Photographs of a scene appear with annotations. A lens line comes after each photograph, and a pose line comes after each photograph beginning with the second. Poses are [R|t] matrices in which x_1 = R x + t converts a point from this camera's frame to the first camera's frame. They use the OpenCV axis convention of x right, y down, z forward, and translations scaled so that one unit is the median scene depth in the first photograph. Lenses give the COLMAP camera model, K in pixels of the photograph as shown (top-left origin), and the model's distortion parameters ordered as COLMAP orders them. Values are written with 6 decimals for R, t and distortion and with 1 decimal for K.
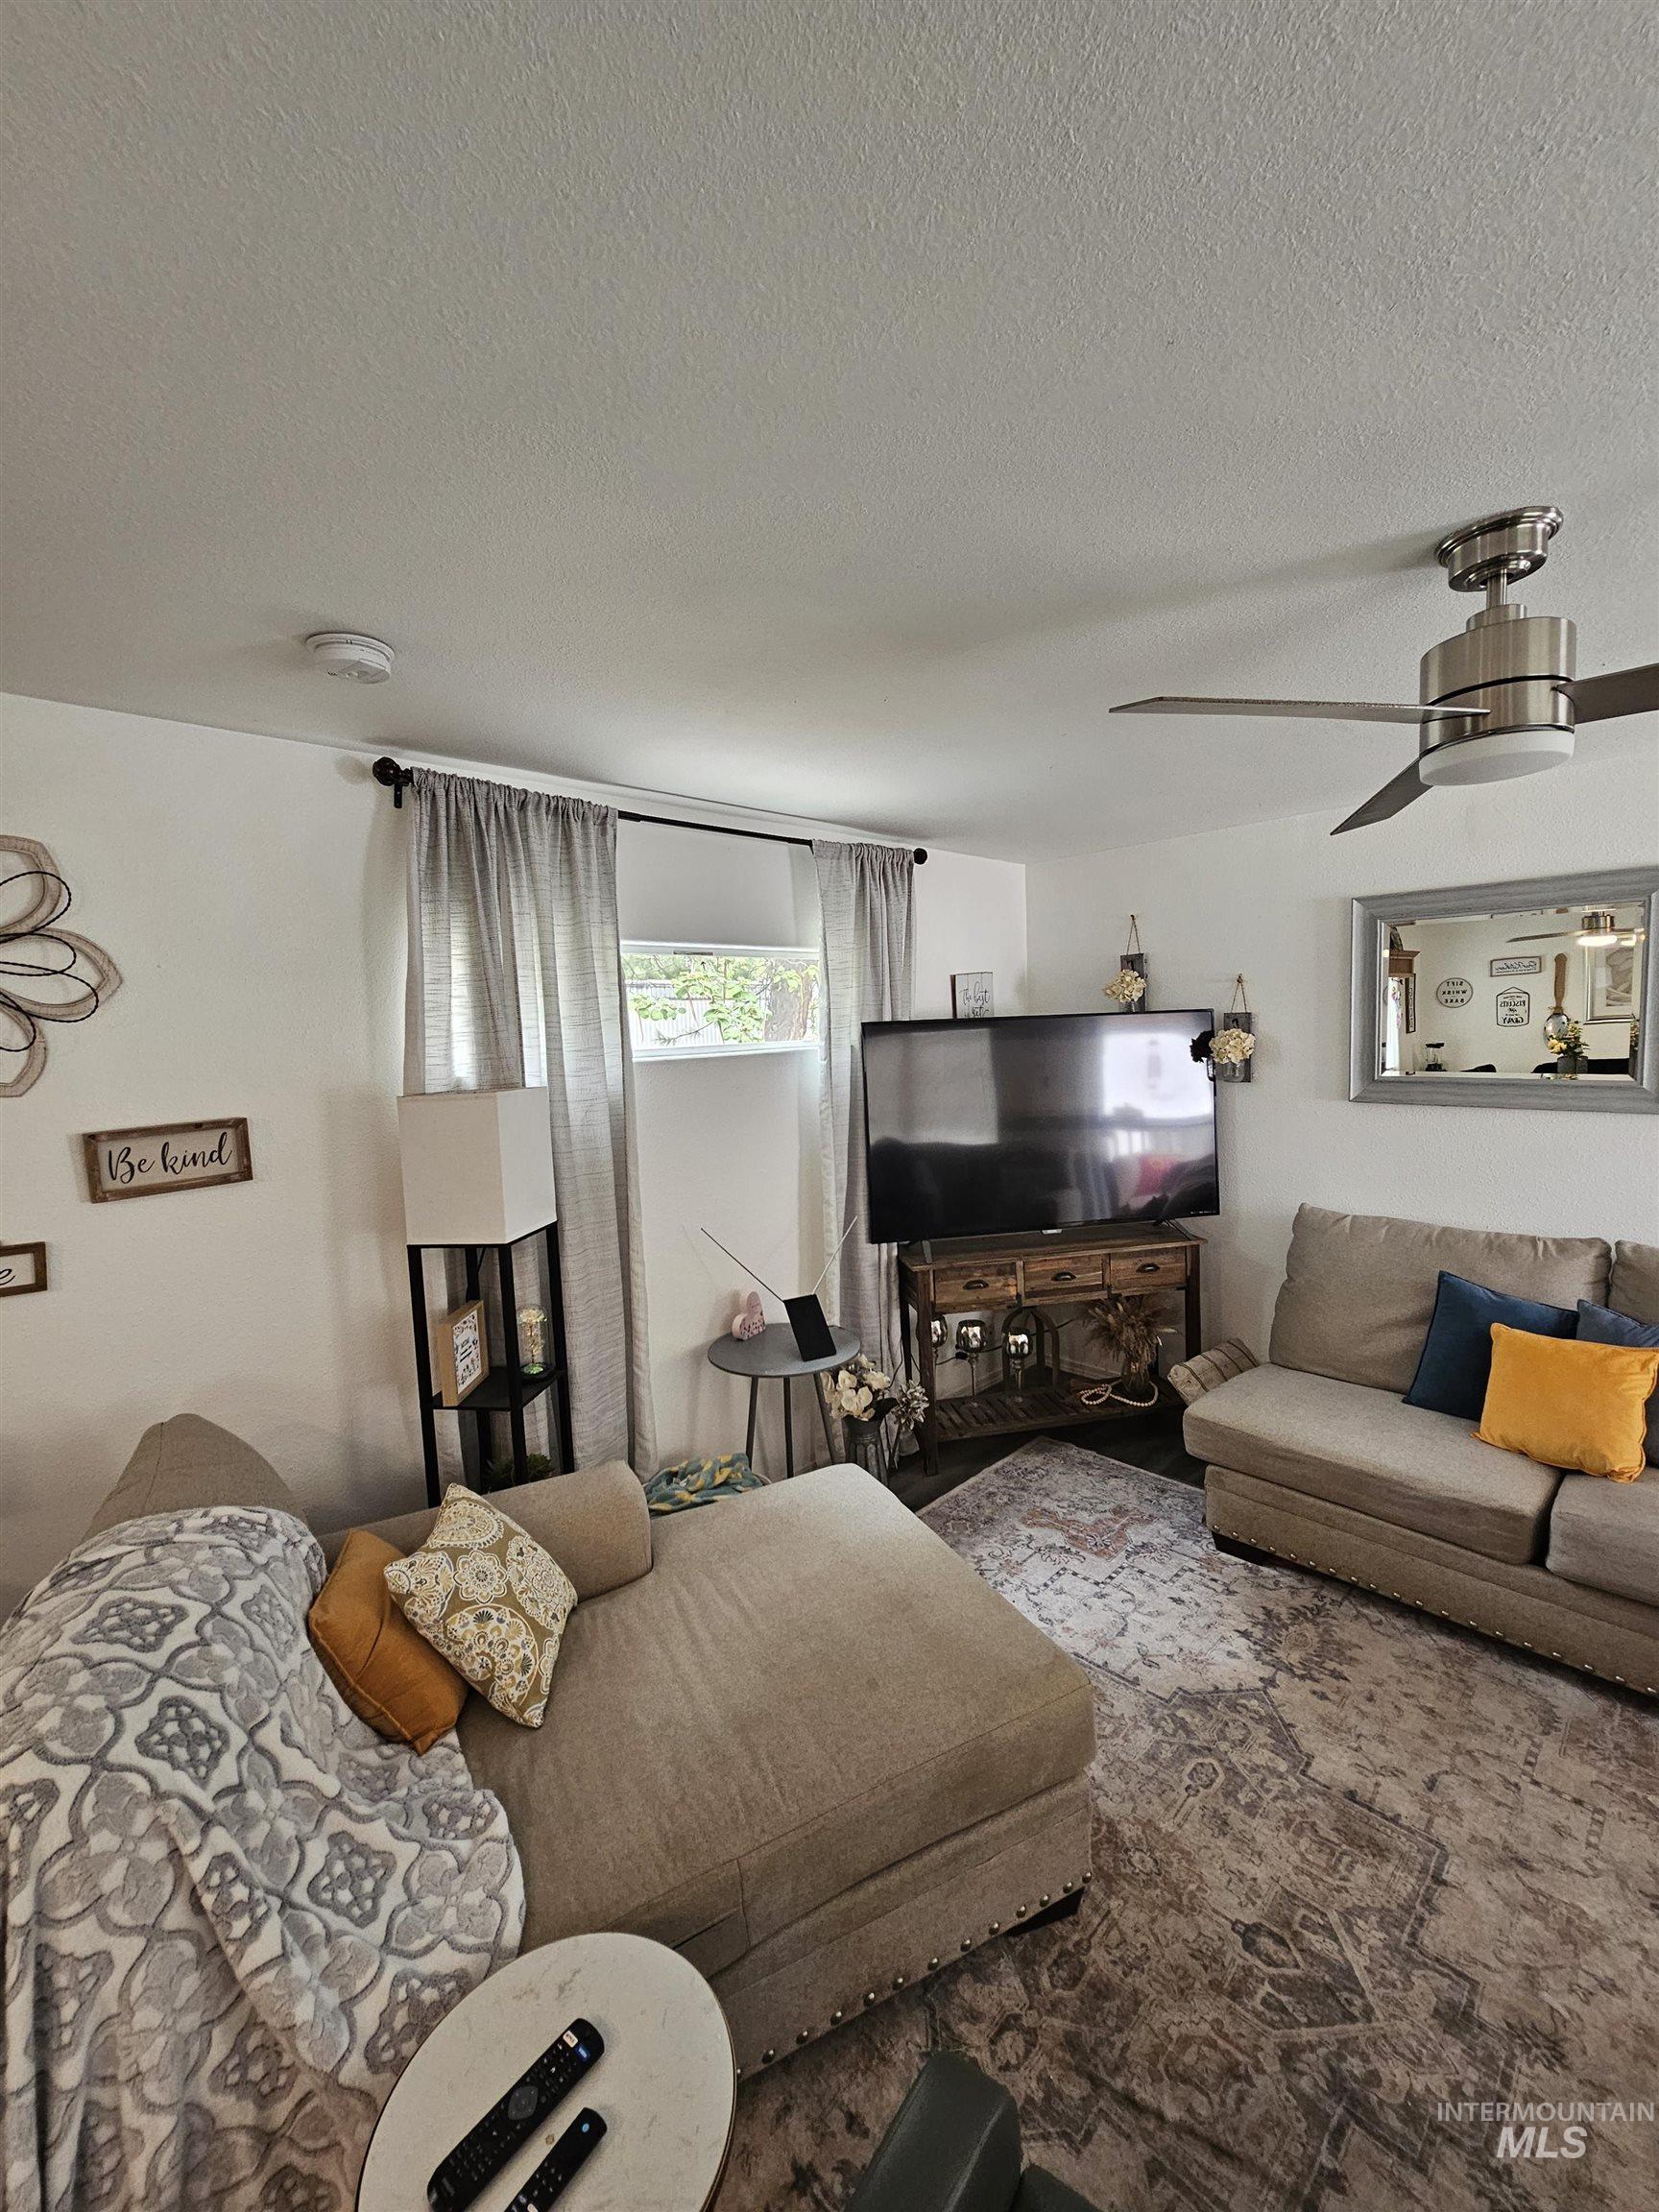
lens RADIAL K [[904.5, 0, 835.8], [0, 904.5, 1096.4], [0, 0, 1]] dist [-0.001243, 0.000537]
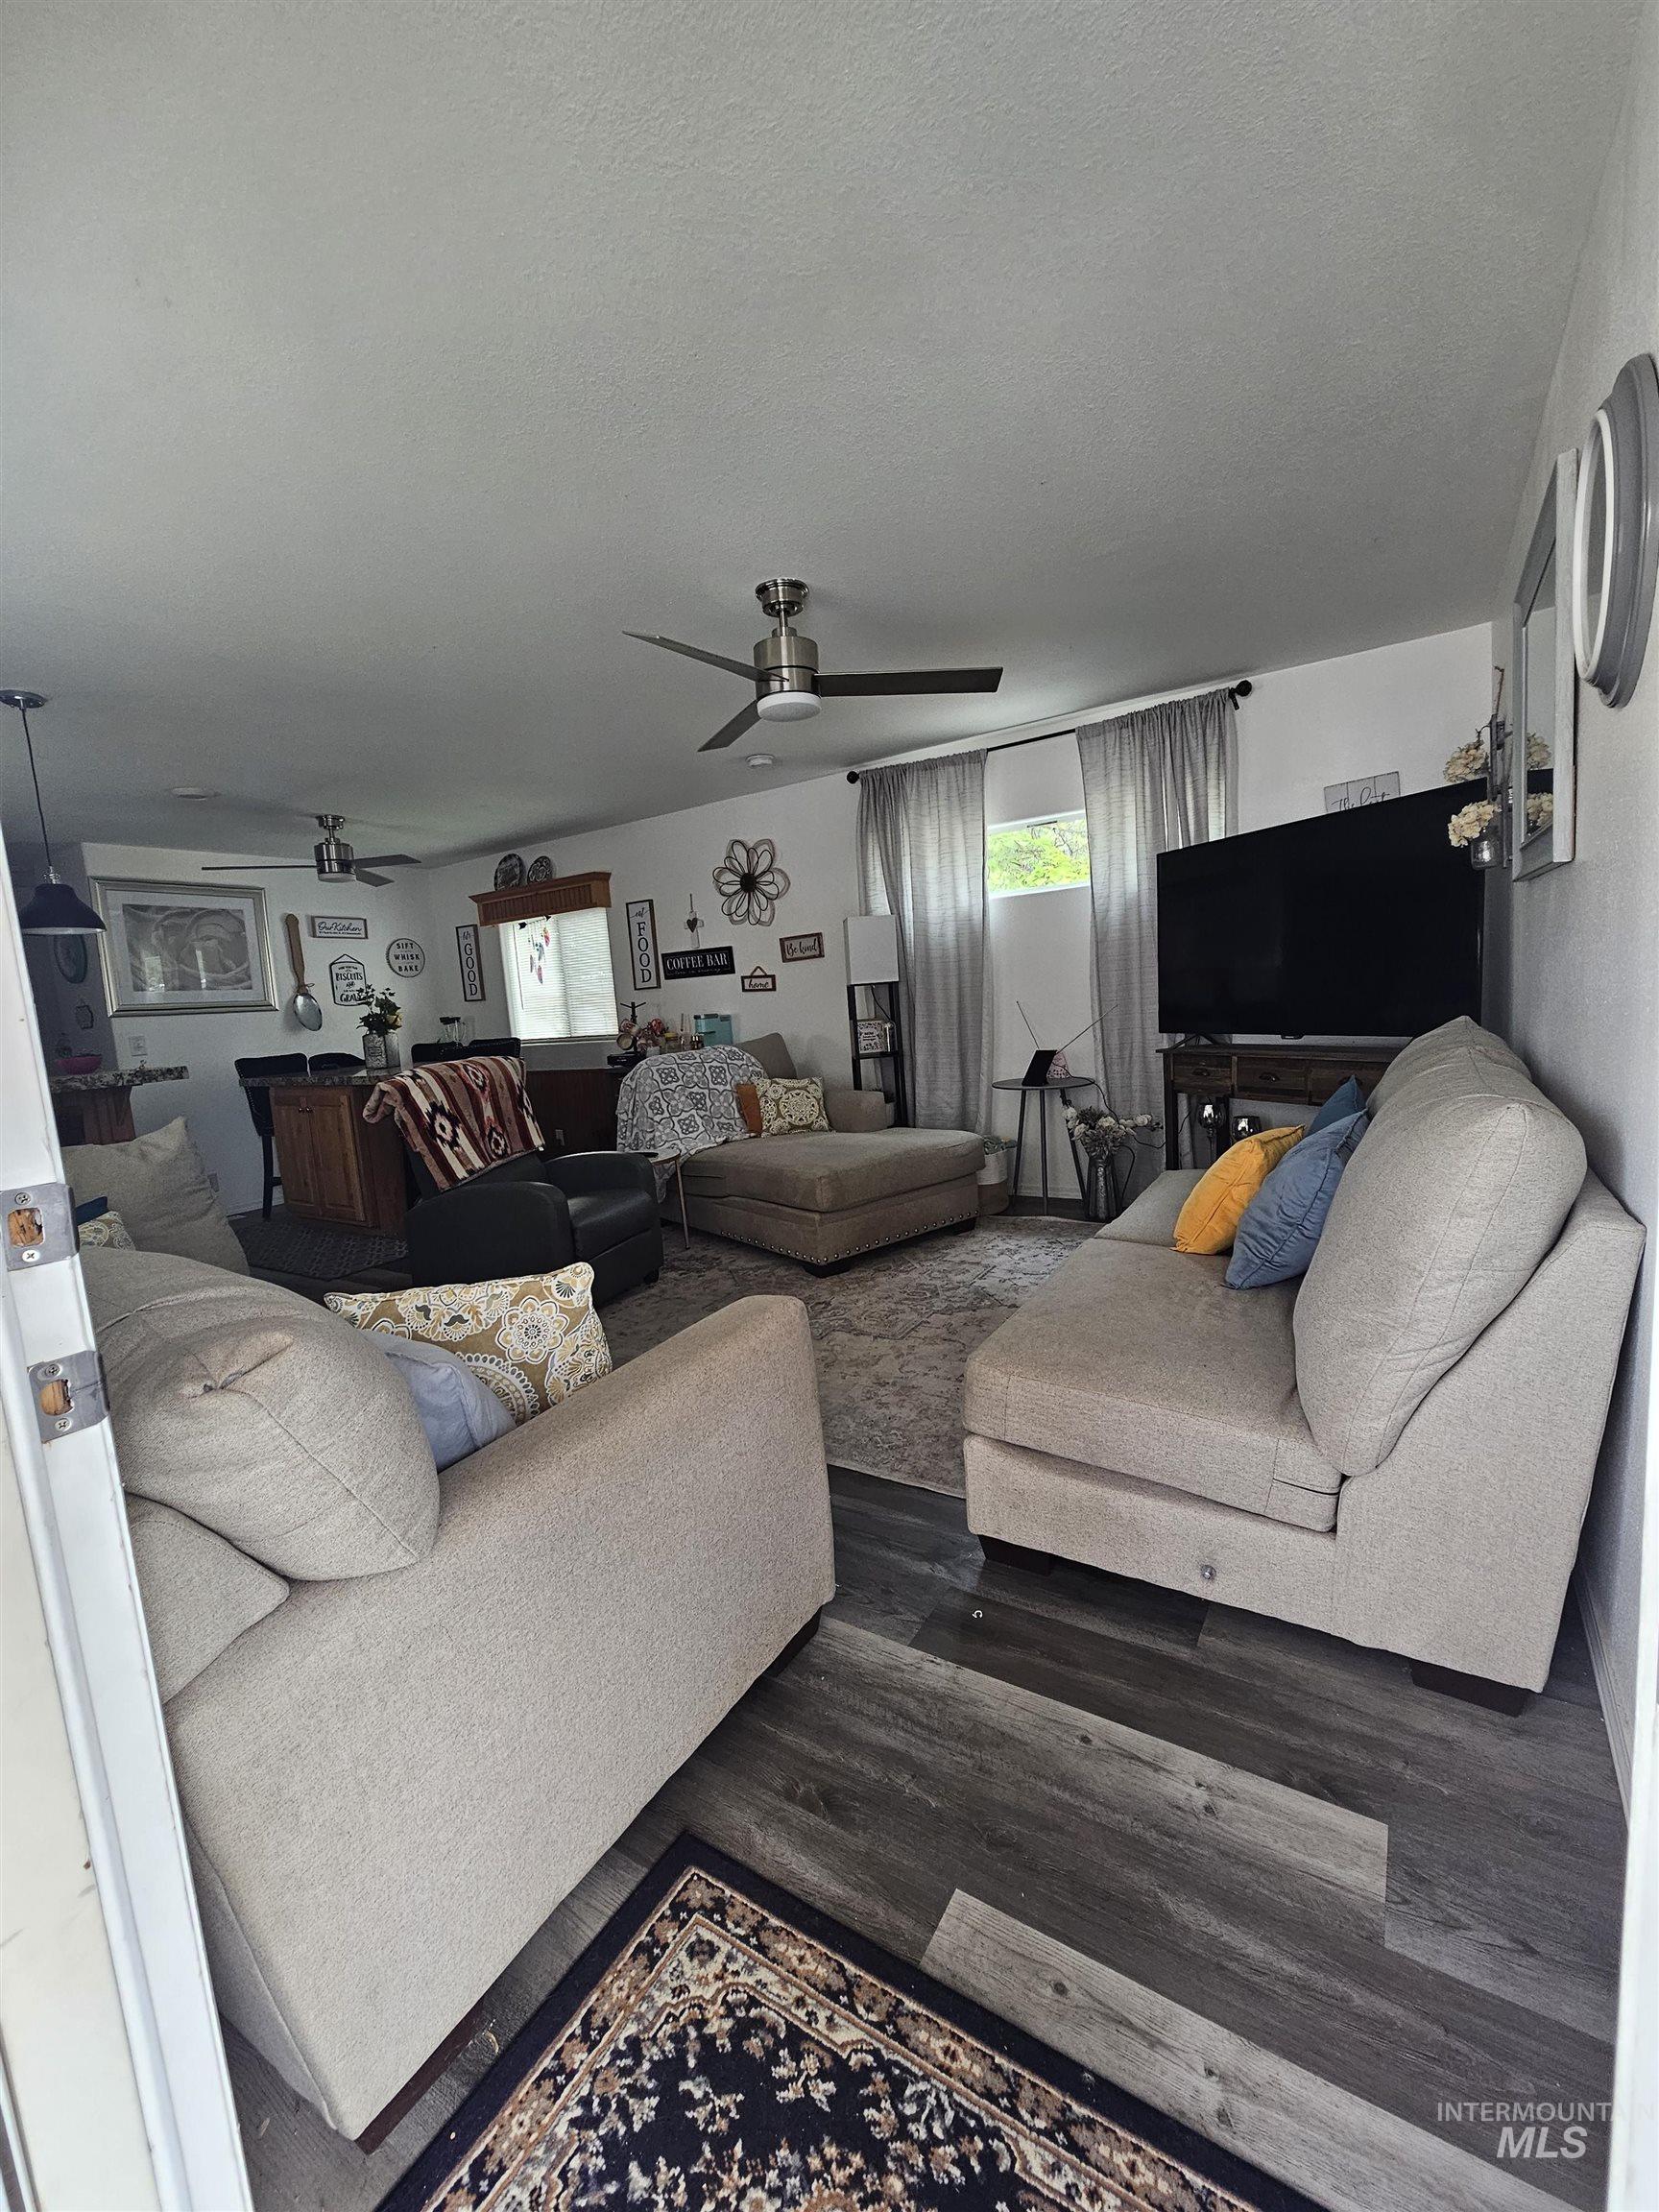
lens RADIAL K [[904.5, 0, 830.9], [0, 904.5, 1096.2], [0, 0, 1]] dist [-0.001243, 0.000537]
pose [[0.230792, 0.136570, -0.963371, 1.928377], [-0.005637, 0.990272, 0.139033, 0.128805], [0.972987, -0.026657, 0.229316, 0.435426]]
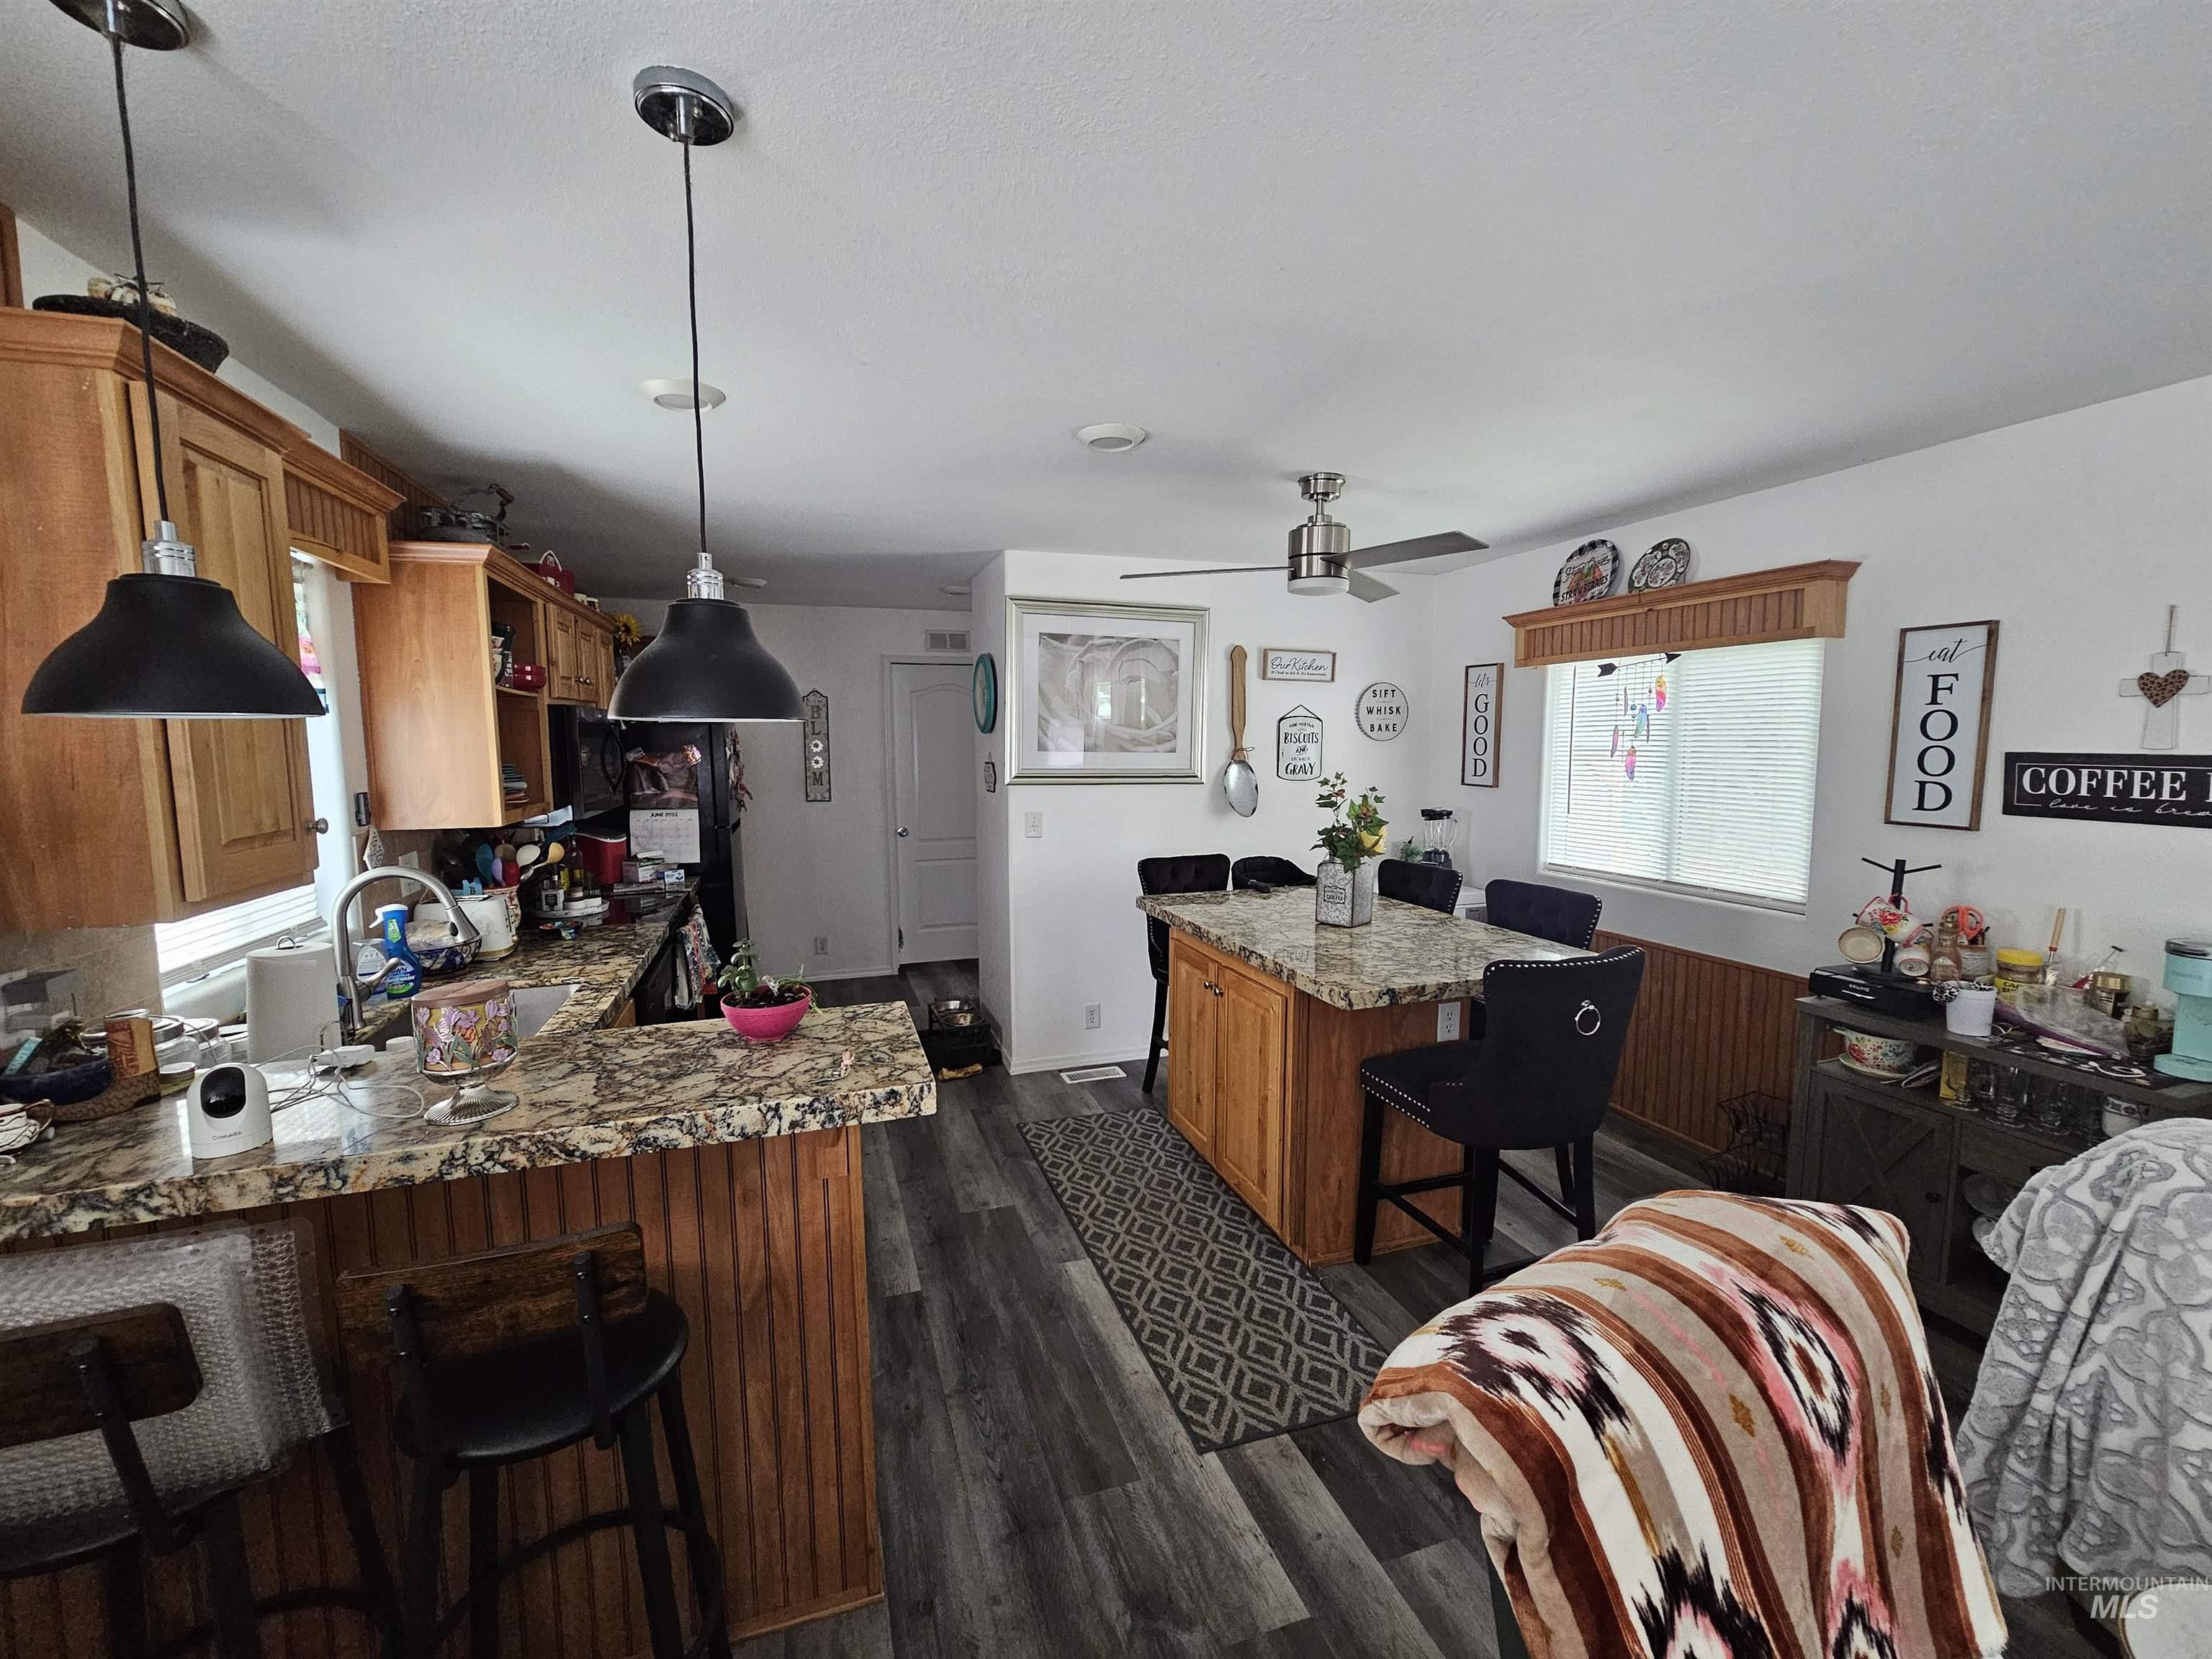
lens RADIAL K [[904.5, 0, 1102.9], [0, 904.5, 828.1], [0, 0, 1]] dist [-0.001243, 0.000537]
pose [[-0.429975, 0.133626, -0.892897, 0.538292], [-0.043025, 0.984830, 0.168103, 0.031611], [0.901815, 0.110697, -0.417703, 0.014428]]
